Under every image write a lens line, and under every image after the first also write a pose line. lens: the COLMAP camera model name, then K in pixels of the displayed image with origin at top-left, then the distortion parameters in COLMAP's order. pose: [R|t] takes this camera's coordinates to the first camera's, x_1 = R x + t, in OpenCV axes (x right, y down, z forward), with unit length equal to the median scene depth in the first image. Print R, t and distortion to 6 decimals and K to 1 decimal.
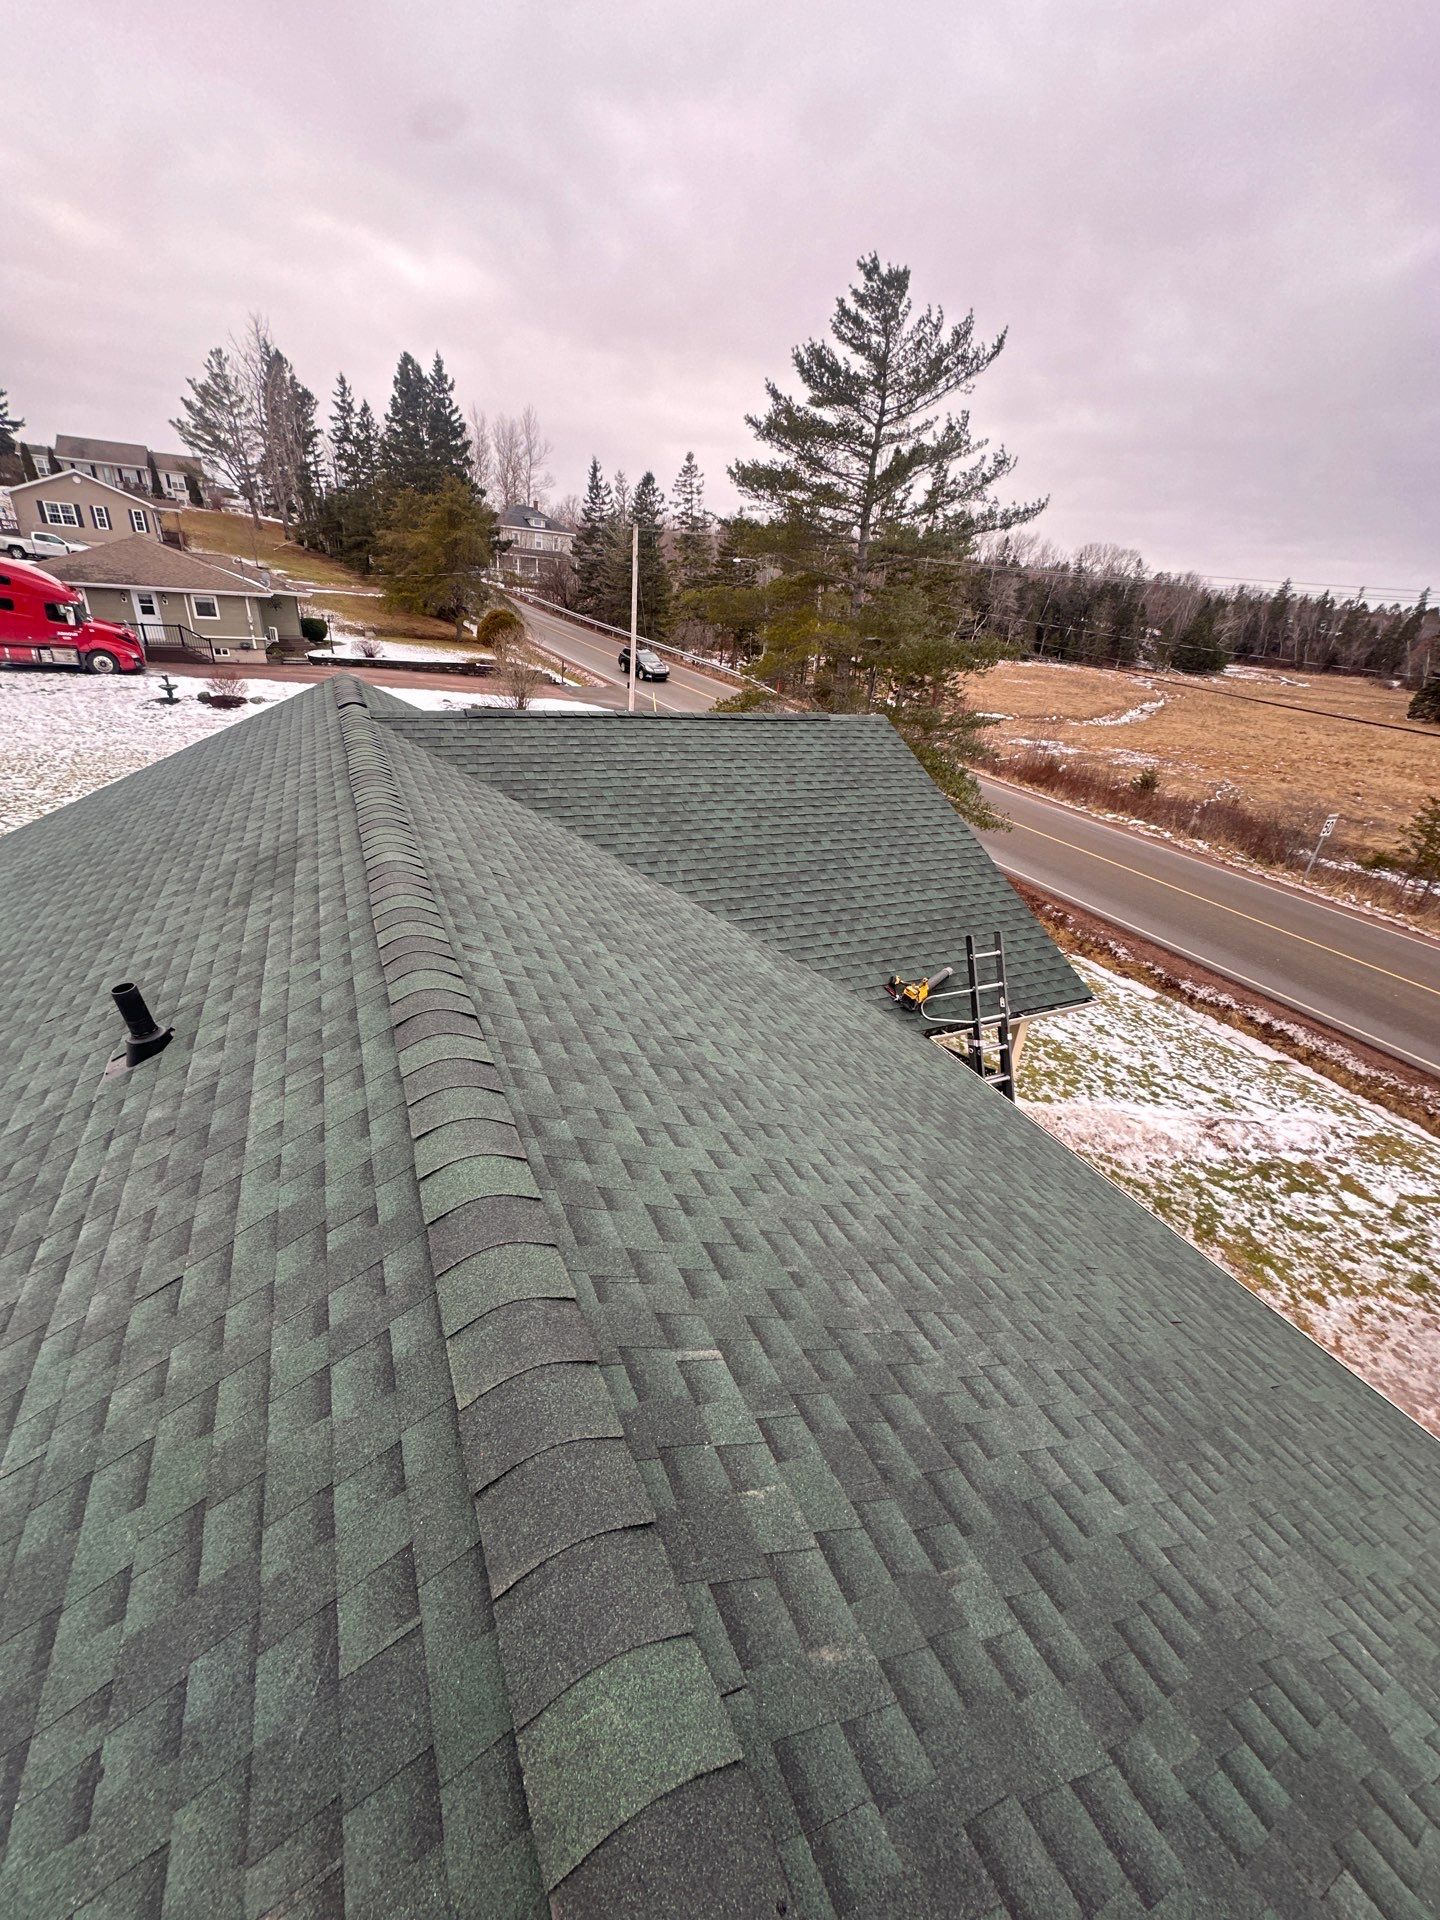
lens RADIAL K [[755.0, 0, 713.6], [0, 755.0, 958.7], [0, 0, 1]] dist [-0.001453, -0.000462]
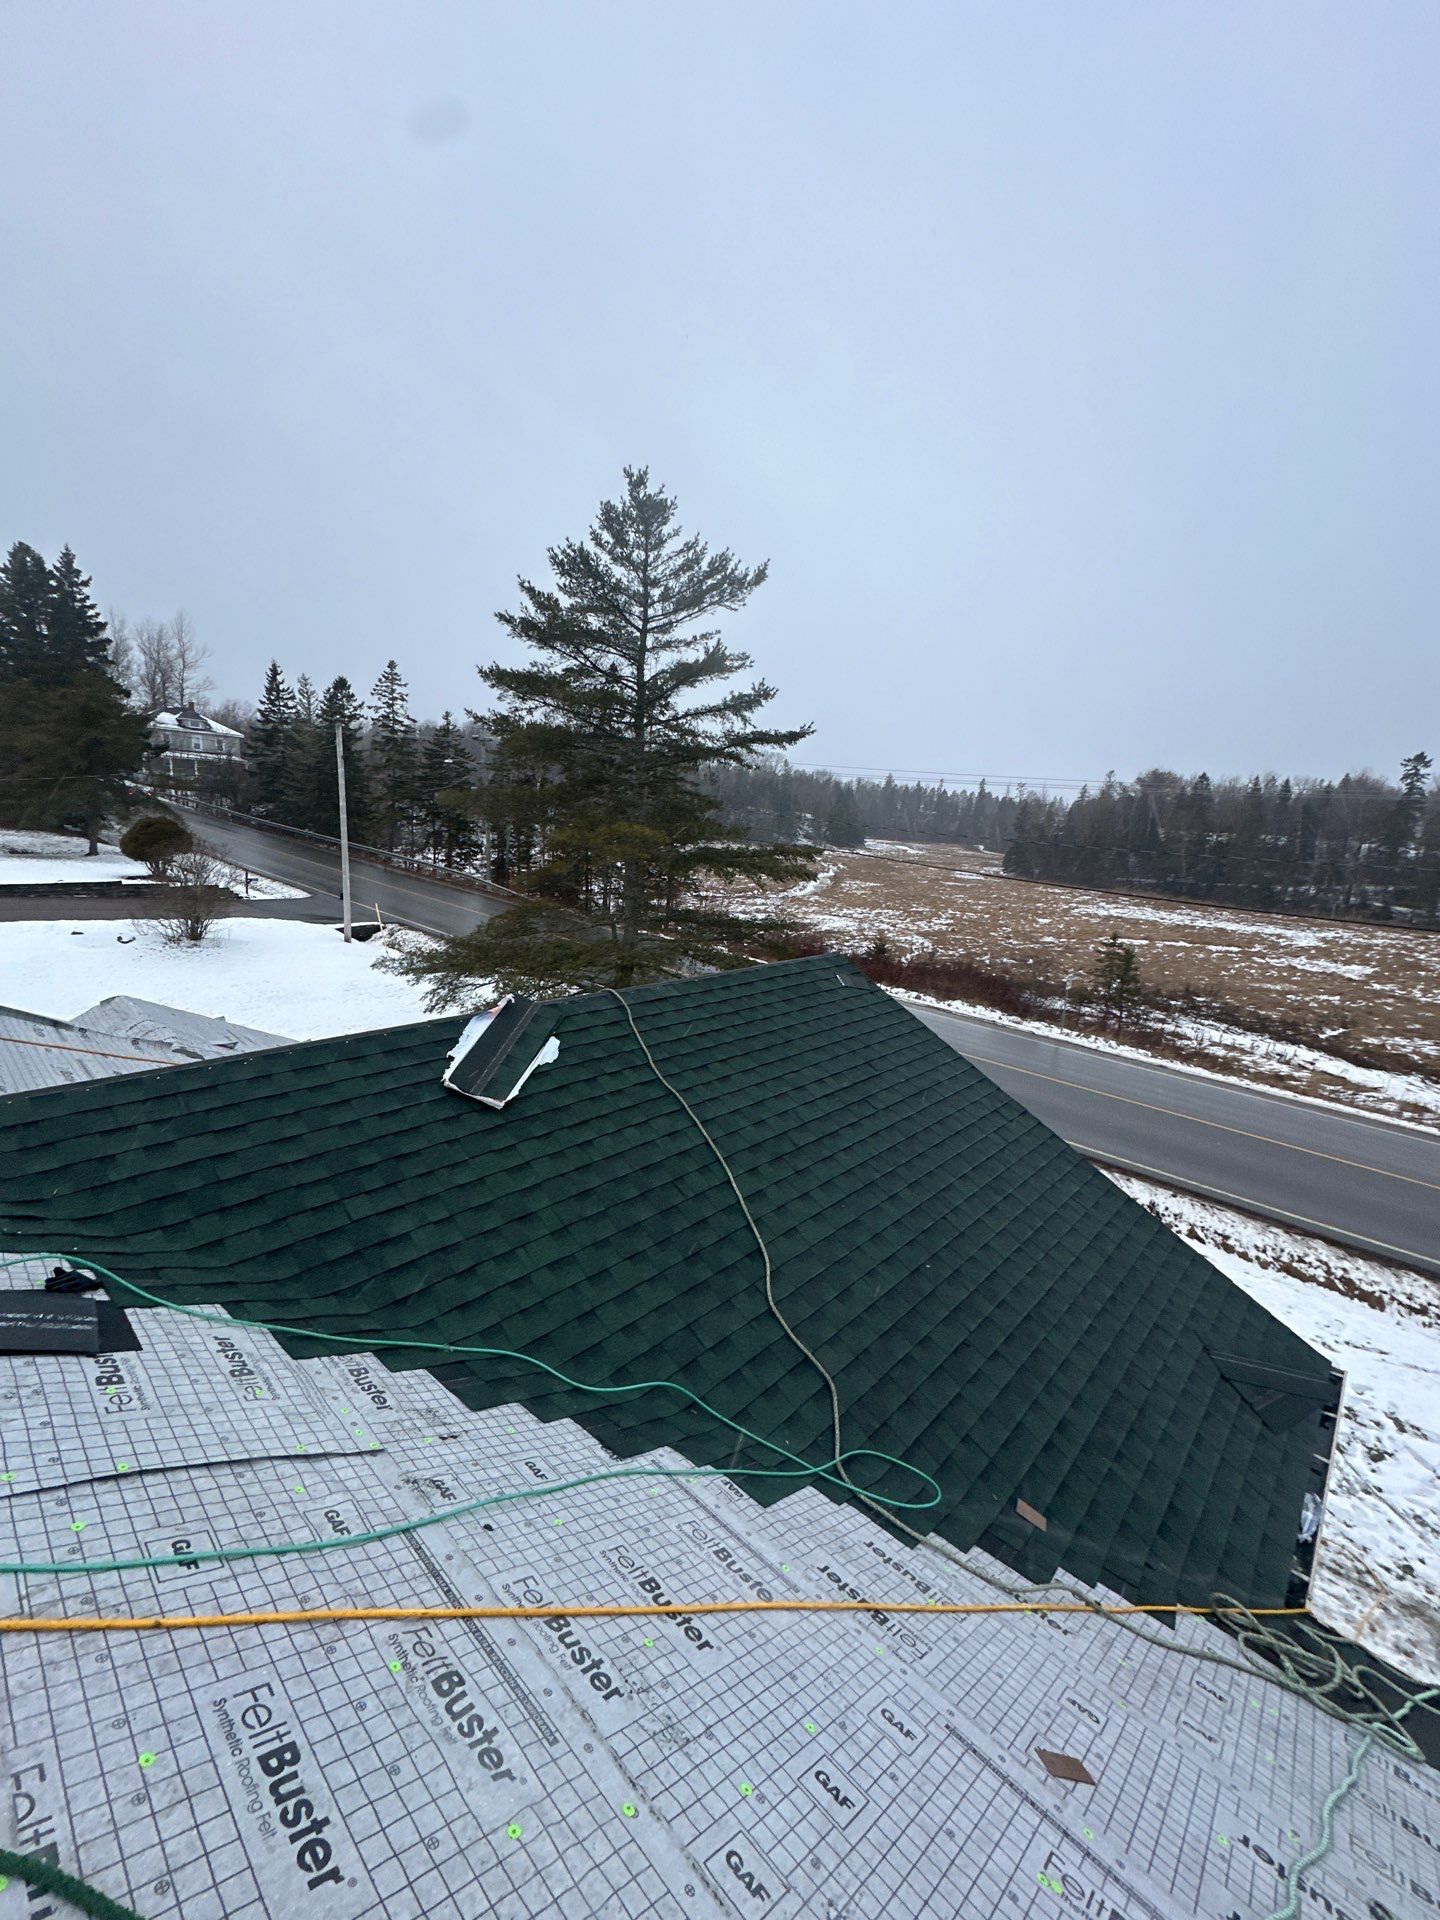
lens RADIAL K [[754.3, 0, 718.5], [0, 754.3, 957.5], [0, 0, 1]] dist [-0.001780, -0.000883]
pose [[0.925388, -0.096851, 0.366438, -0.077444], [0.178278, 0.964399, -0.195322, -0.108574], [-0.334476, 0.246077, 0.909710, 0.205264]]
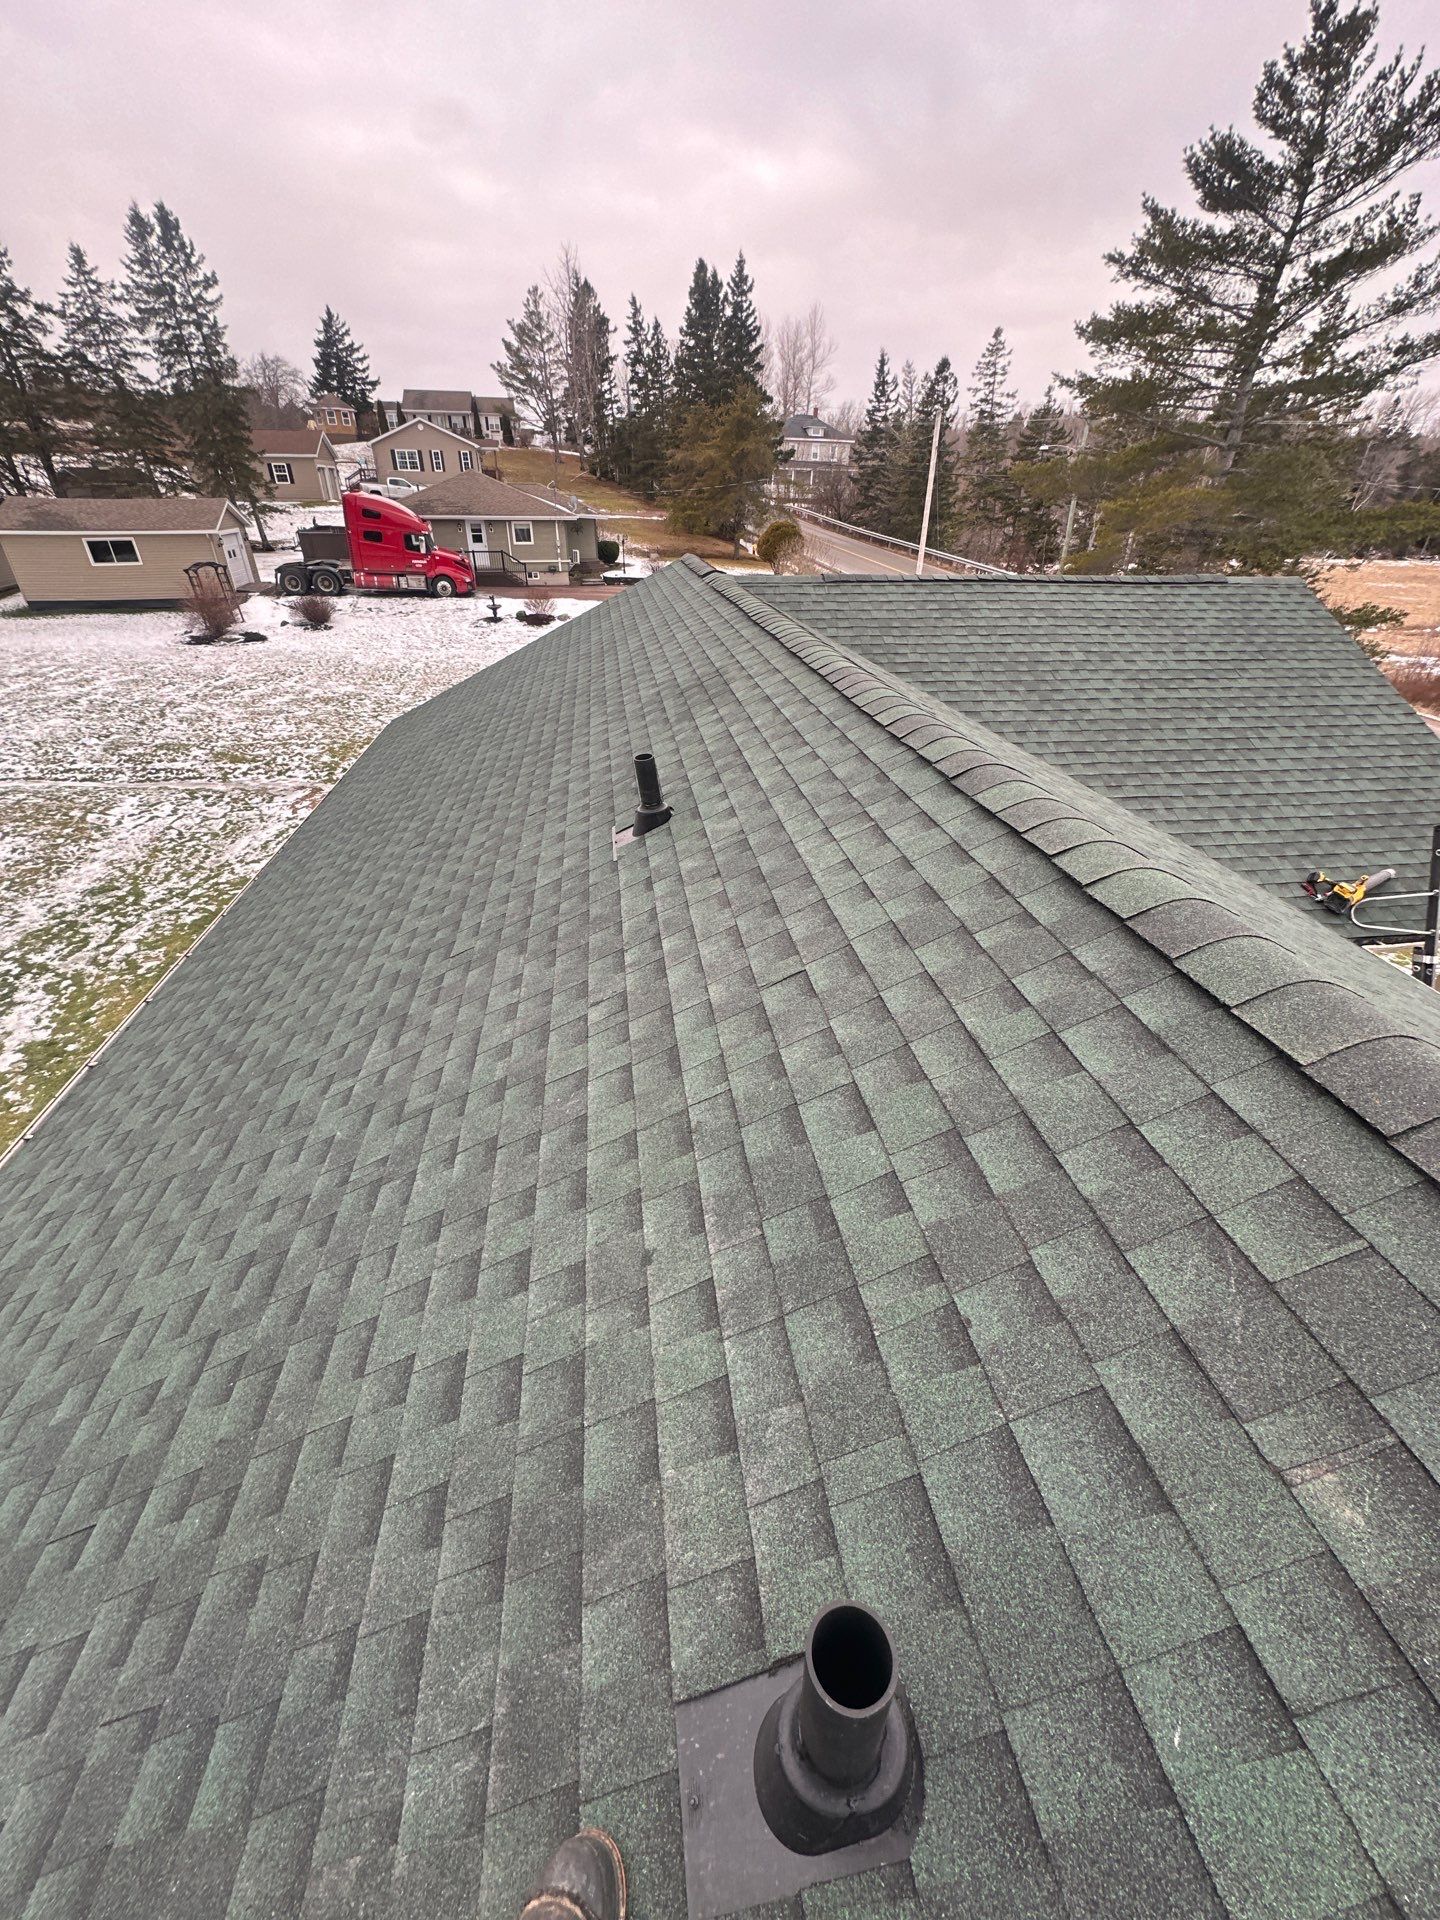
lens RADIAL K [[754.3, 0, 718.5], [0, 754.3, 957.5], [0, 0, 1]] dist [-0.001780, -0.000883]
pose [[0.952674, 0.101242, -0.286641, -0.051669], [-0.076364, 0.992379, 0.096708, 0.030964], [0.294247, -0.070242, 0.953145, -0.000658]]
